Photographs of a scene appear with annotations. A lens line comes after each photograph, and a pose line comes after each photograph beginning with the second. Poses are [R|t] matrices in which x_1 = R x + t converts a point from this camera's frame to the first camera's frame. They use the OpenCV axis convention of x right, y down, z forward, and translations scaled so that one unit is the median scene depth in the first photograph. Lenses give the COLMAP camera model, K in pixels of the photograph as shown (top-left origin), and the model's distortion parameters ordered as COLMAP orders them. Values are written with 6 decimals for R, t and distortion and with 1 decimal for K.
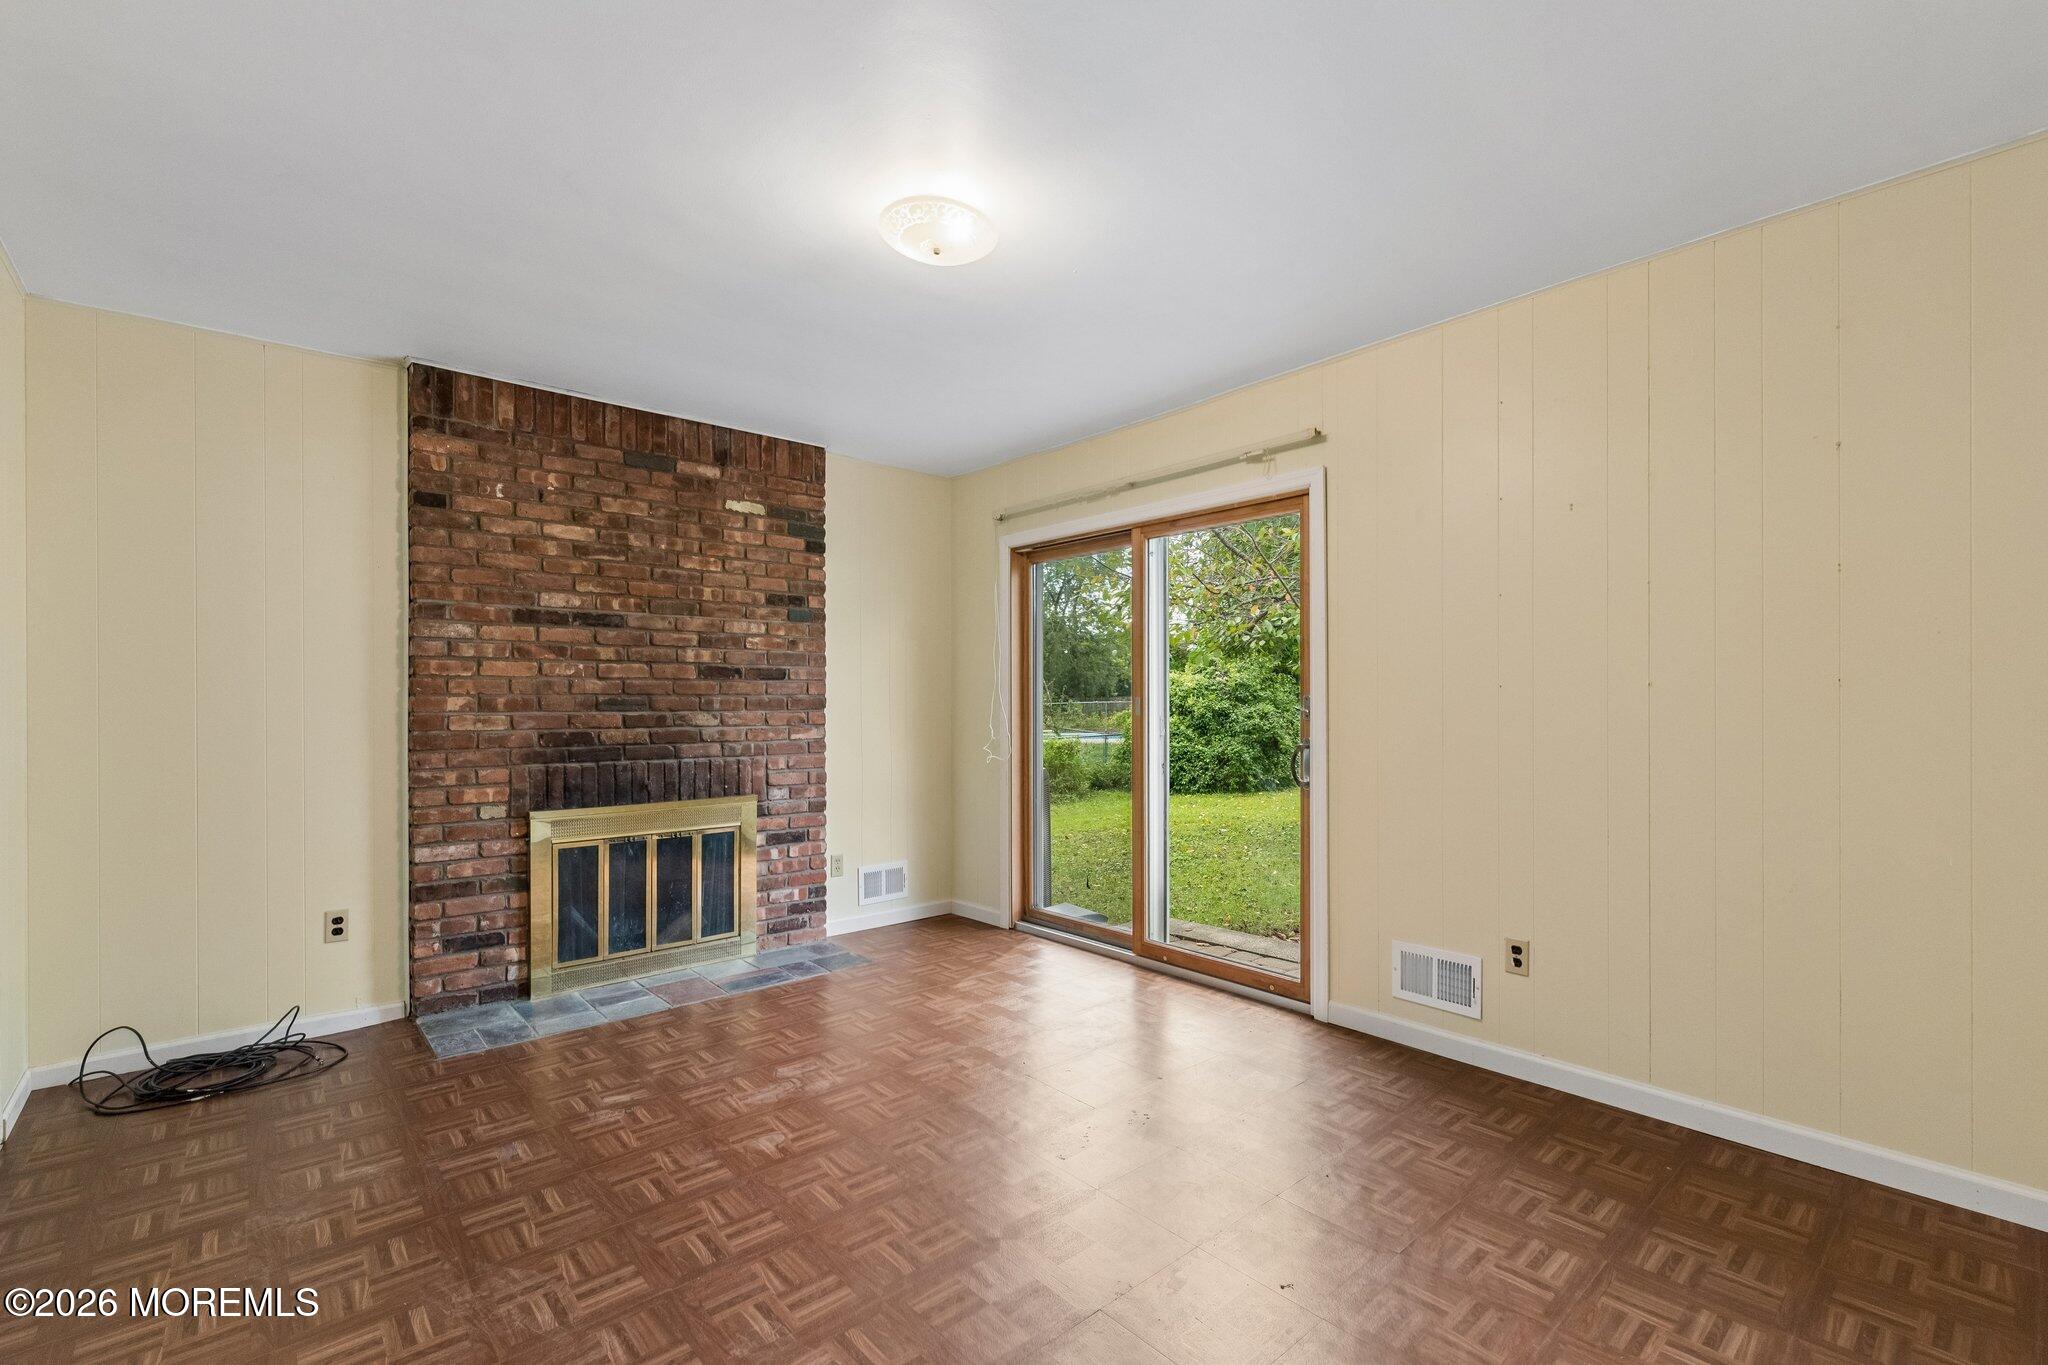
lens RADIAL K [[896.4, 0, 1015.4], [0, 896.4, 698.4], [0, 0, 1]] dist [0.002193, -0.000316]
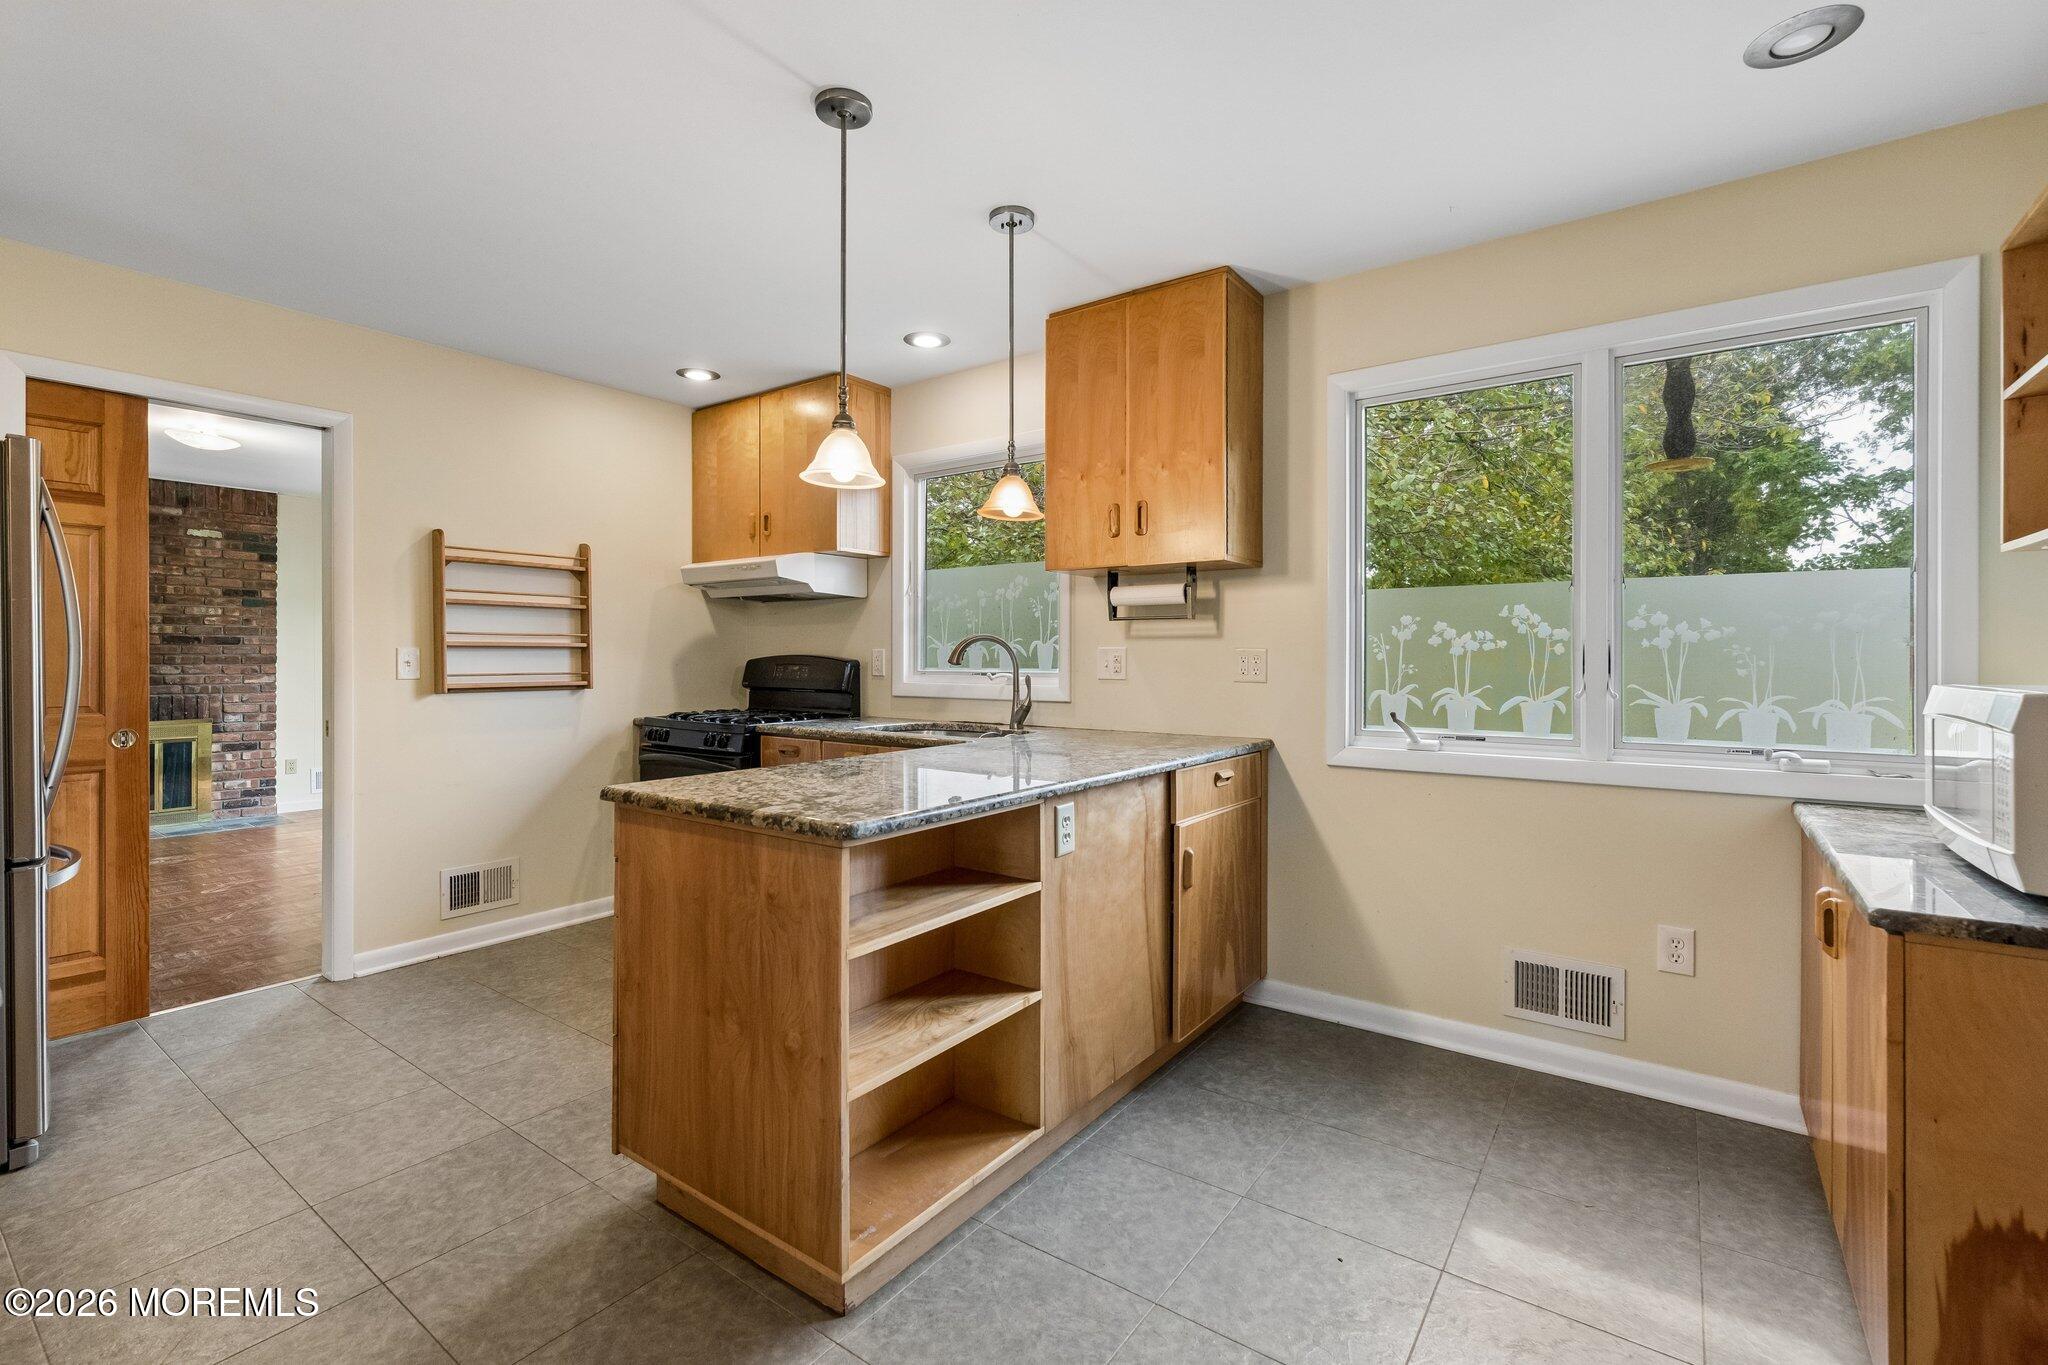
lens RADIAL K [[896.4, 0, 1021.3], [0, 896.4, 651.5], [0, 0, 1]] dist [0.002193, -0.000316]
pose [[0.976239, 0.001273, 0.216693, 0.722284], [0.000746, 0.999957, -0.009234, 0.006550], [-0.216695, 0.009177, 0.976196, -0.800450]]
